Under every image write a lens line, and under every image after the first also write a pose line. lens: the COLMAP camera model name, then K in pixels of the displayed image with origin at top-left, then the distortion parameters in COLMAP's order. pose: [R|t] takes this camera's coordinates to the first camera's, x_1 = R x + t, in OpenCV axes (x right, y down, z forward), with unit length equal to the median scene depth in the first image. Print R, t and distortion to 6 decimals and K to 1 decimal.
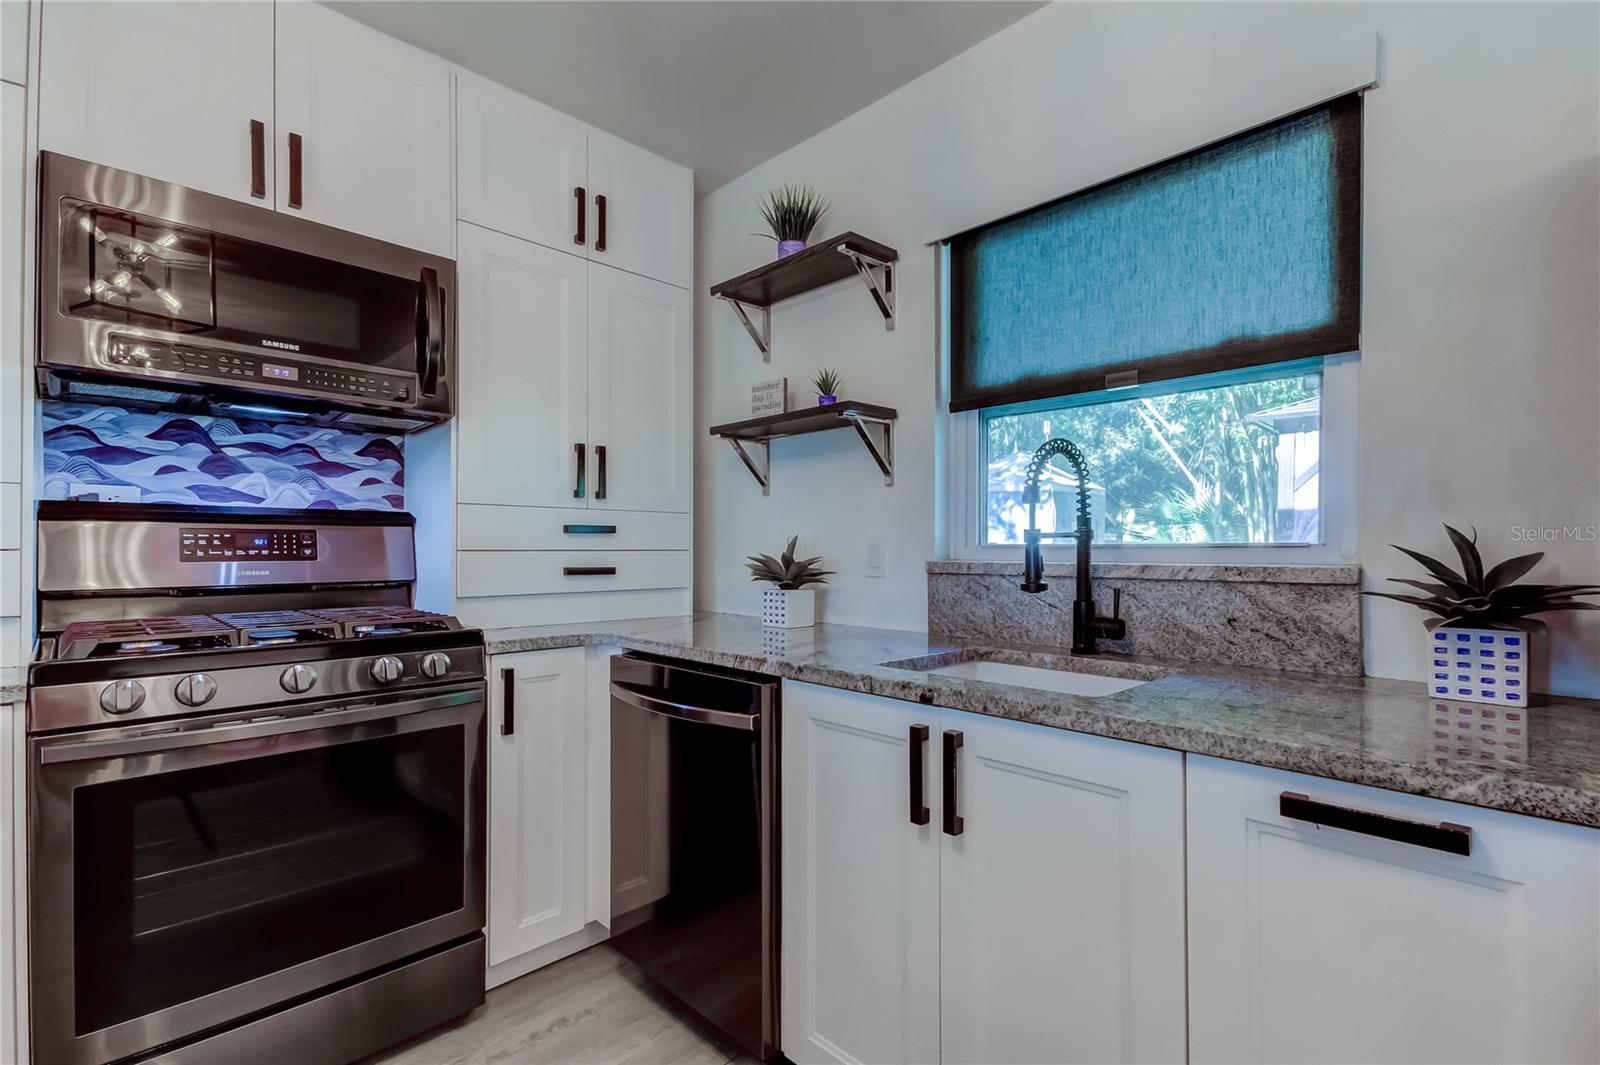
lens RADIAL K [[746.7, 0, 804.2], [0, 746.7, 550.7], [0, 0, 1]] dist [0.015212, 0.000052]
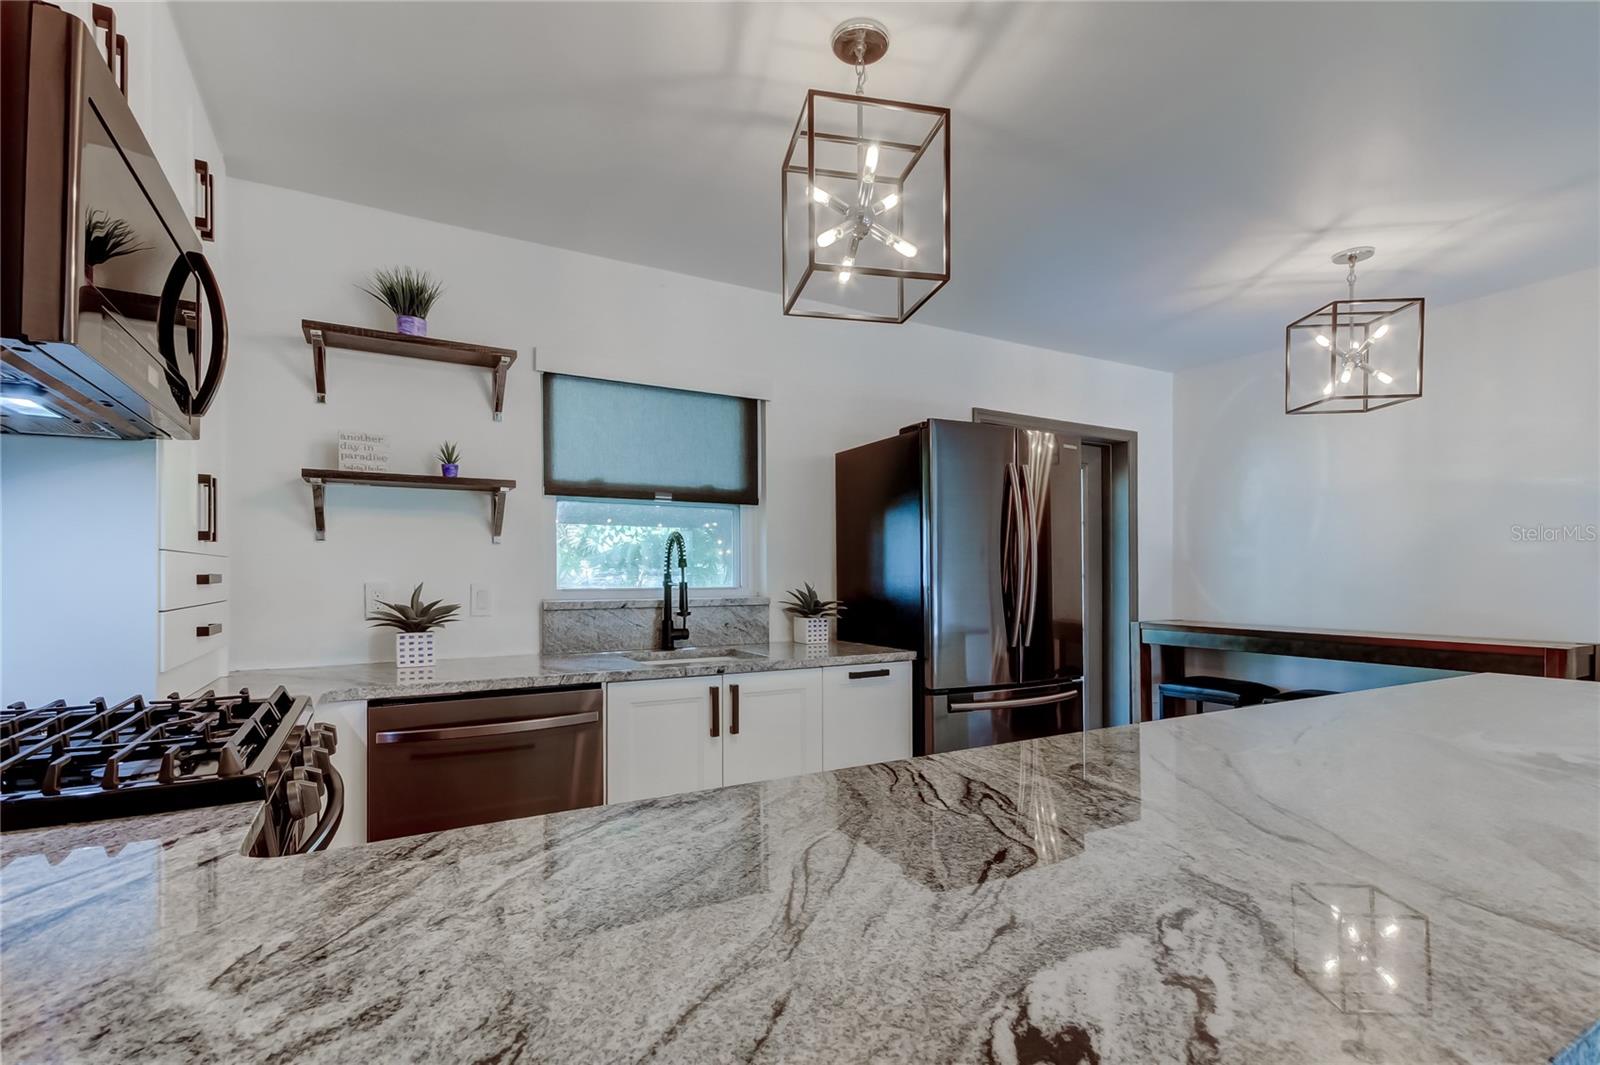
lens RADIAL K [[762.2, 0, 802.5], [0, 762.2, 574.7], [0, 0, 1]] dist [0.026062, 0.000173]
pose [[0.259839, -0.002347, 0.965649, -1.138035], [0.003811, 0.999992, 0.001405, -0.038216], [-0.965644, 0.003315, 0.259846, 0.181778]]
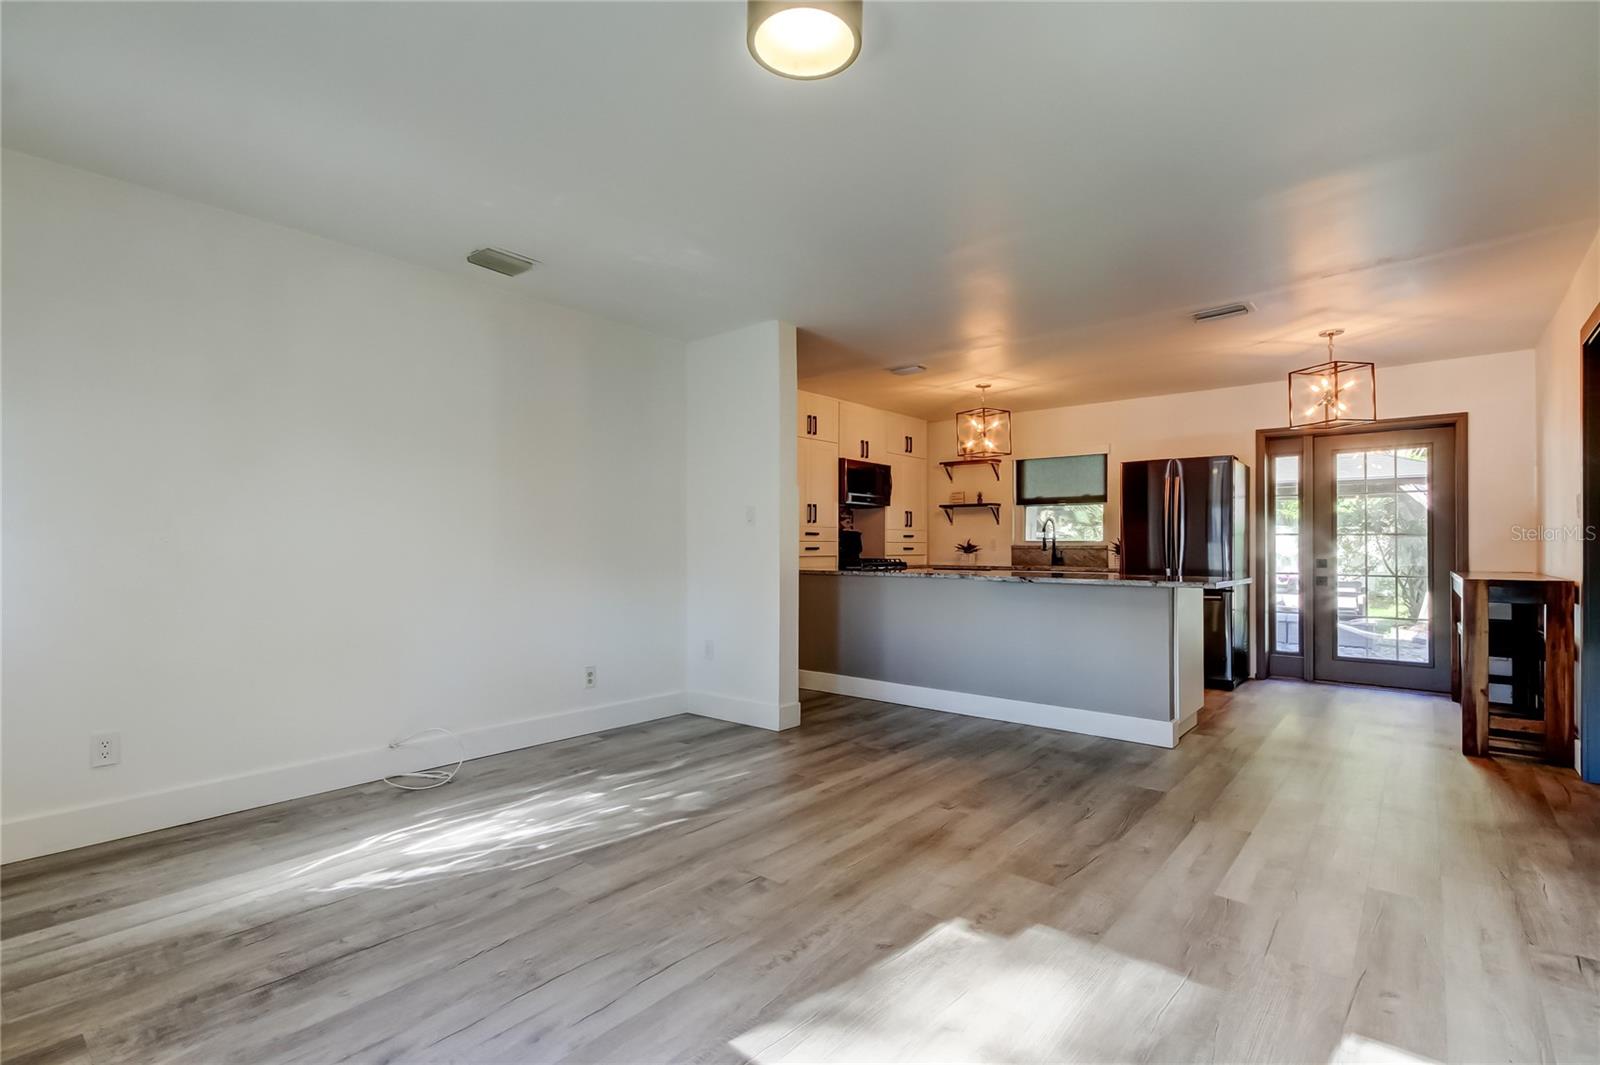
lens RADIAL K [[723.0, 0, 802.7], [0, 723.0, 547.6], [0, 0, 1]] dist [0.012608, -0.000021]
pose [[0.996847, 0.000749, 0.079350, -1.248249], [-0.000813, 0.999999, 0.000773, 0.024956], [-0.079349, -0.000835, 0.996847, -2.719543]]
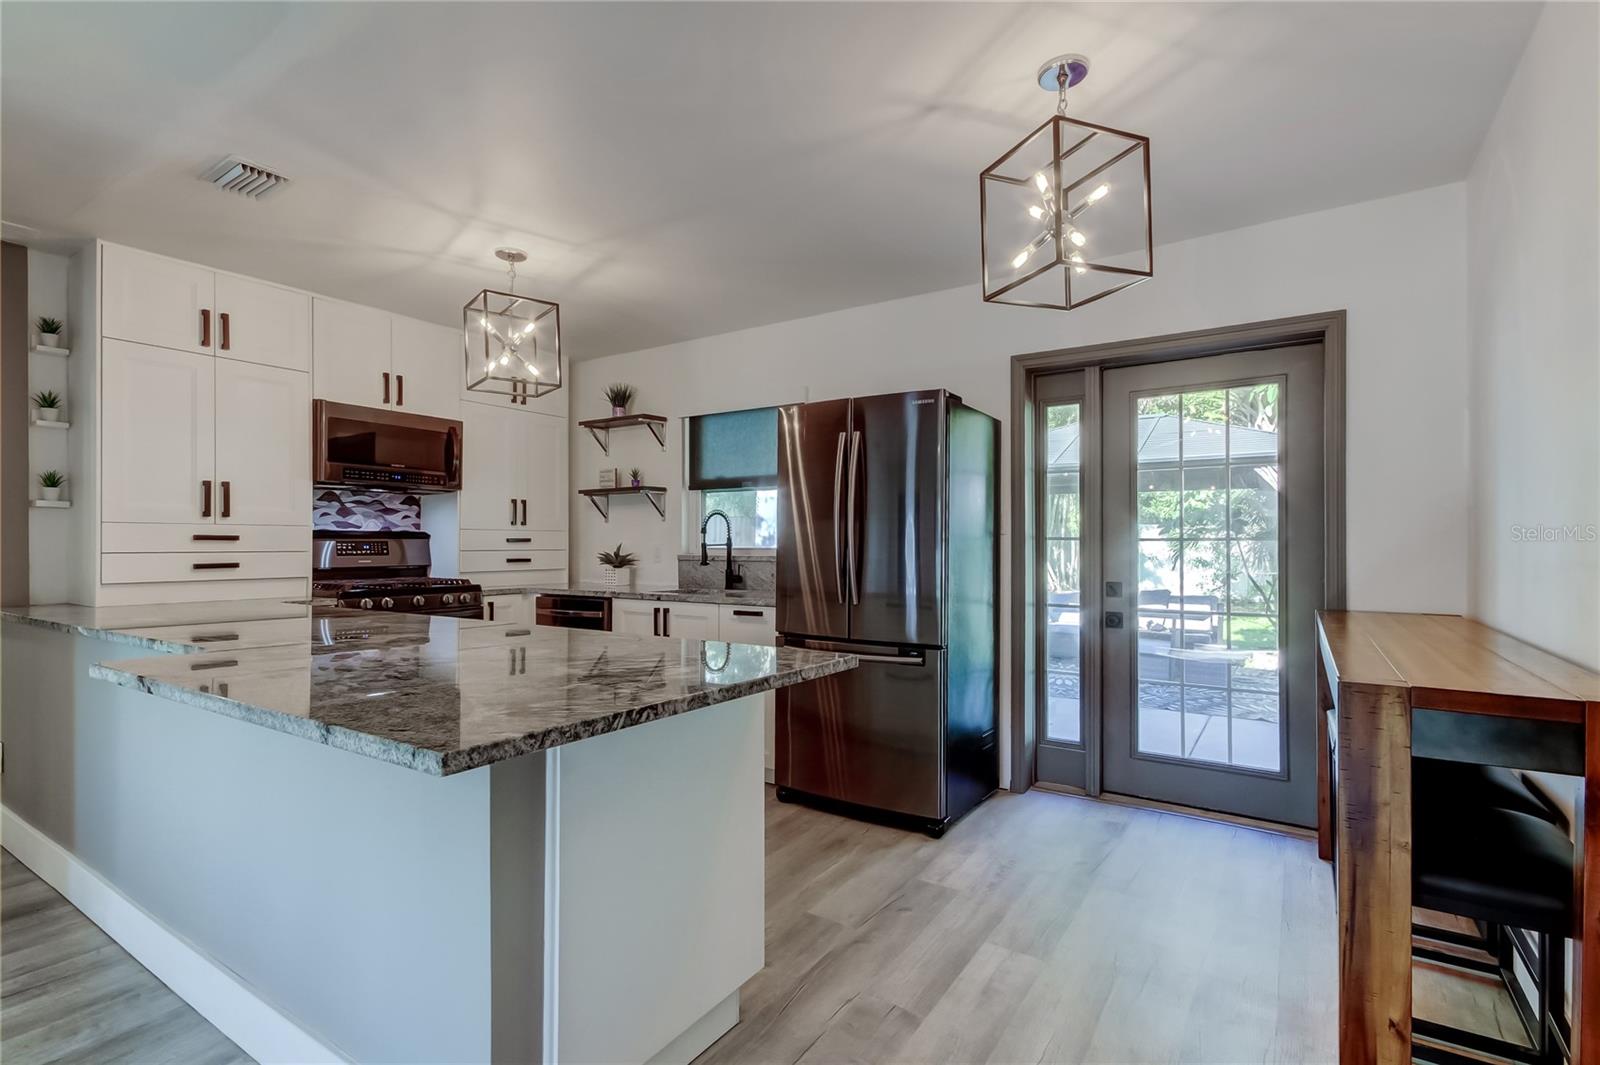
lens RADIAL K [[746.7, 0, 804.2], [0, 746.7, 550.7], [0, 0, 1]] dist [0.015212, 0.000052]
pose [[0.979849, -0.002778, 0.199721, 0.090588], [0.001697, 0.999983, 0.005585, -0.011846], [-0.199733, -0.005133, 0.979837, -1.450059]]
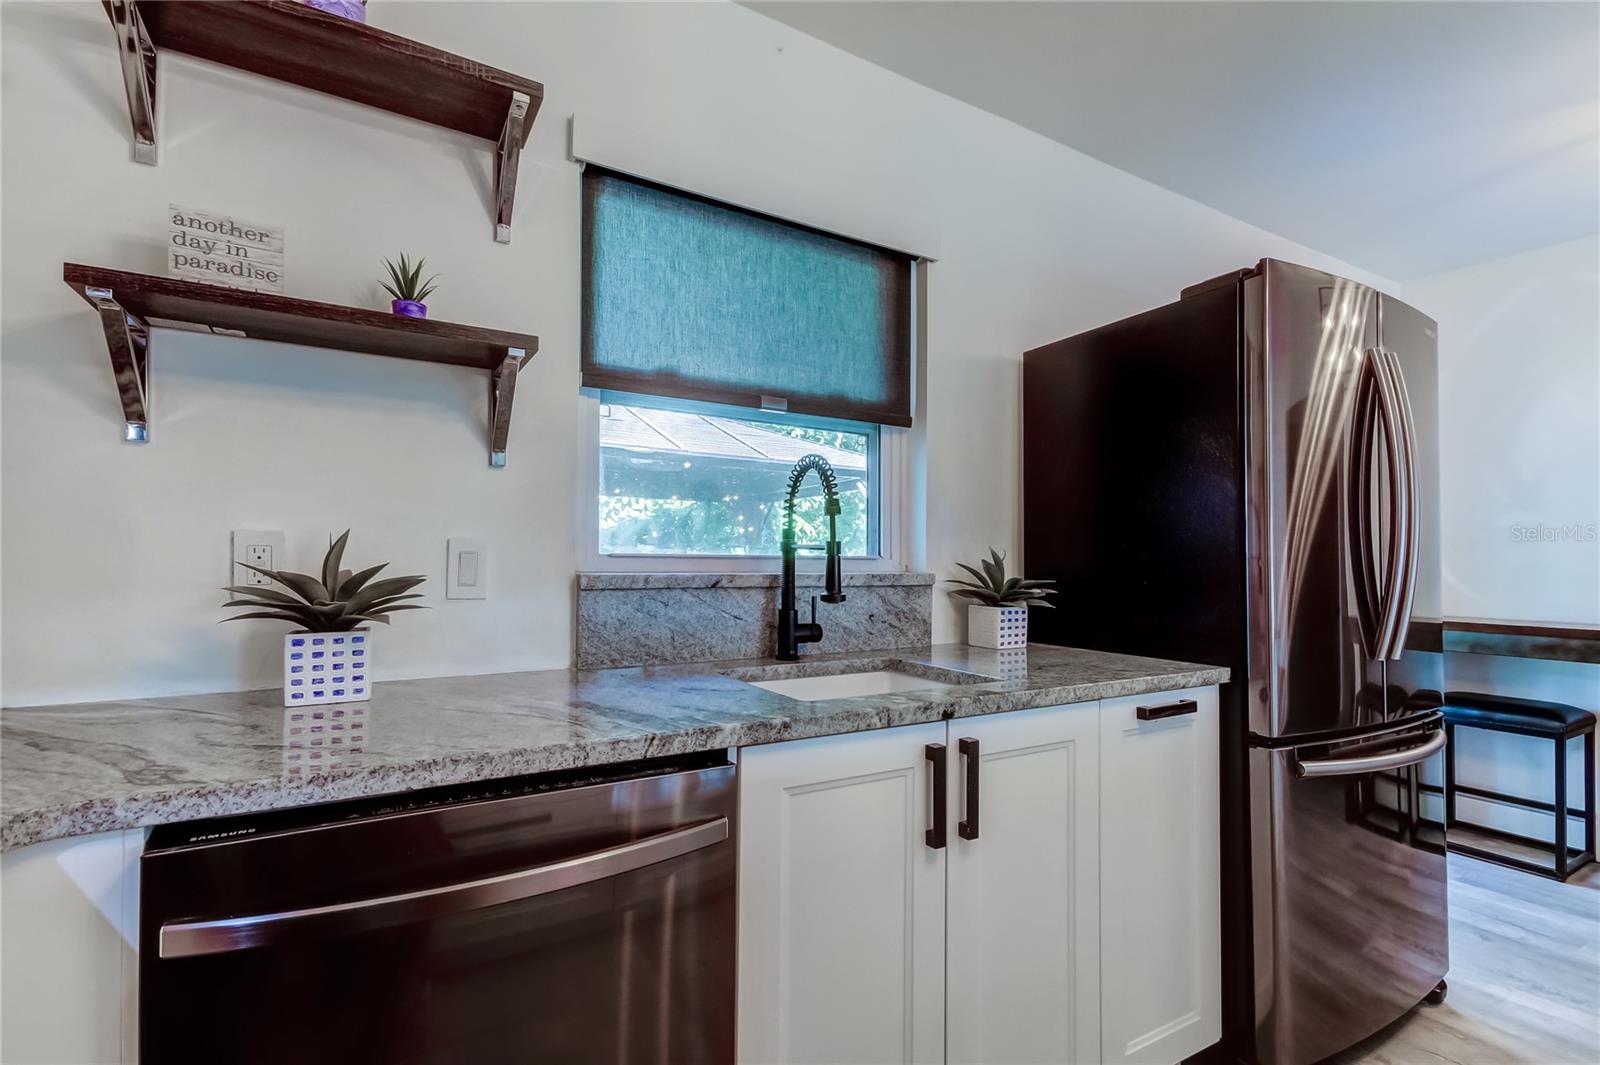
lens RADIAL K [[746.7, 0, 804.2], [0, 746.7, 550.7], [0, 0, 1]] dist [0.015212, 0.000052]
pose [[0.233766, 0.015117, 0.972175, -0.554689], [-0.005943, 0.999883, -0.014119, -0.000560], [-0.972275, -0.002477, 0.233829, 0.635182]]
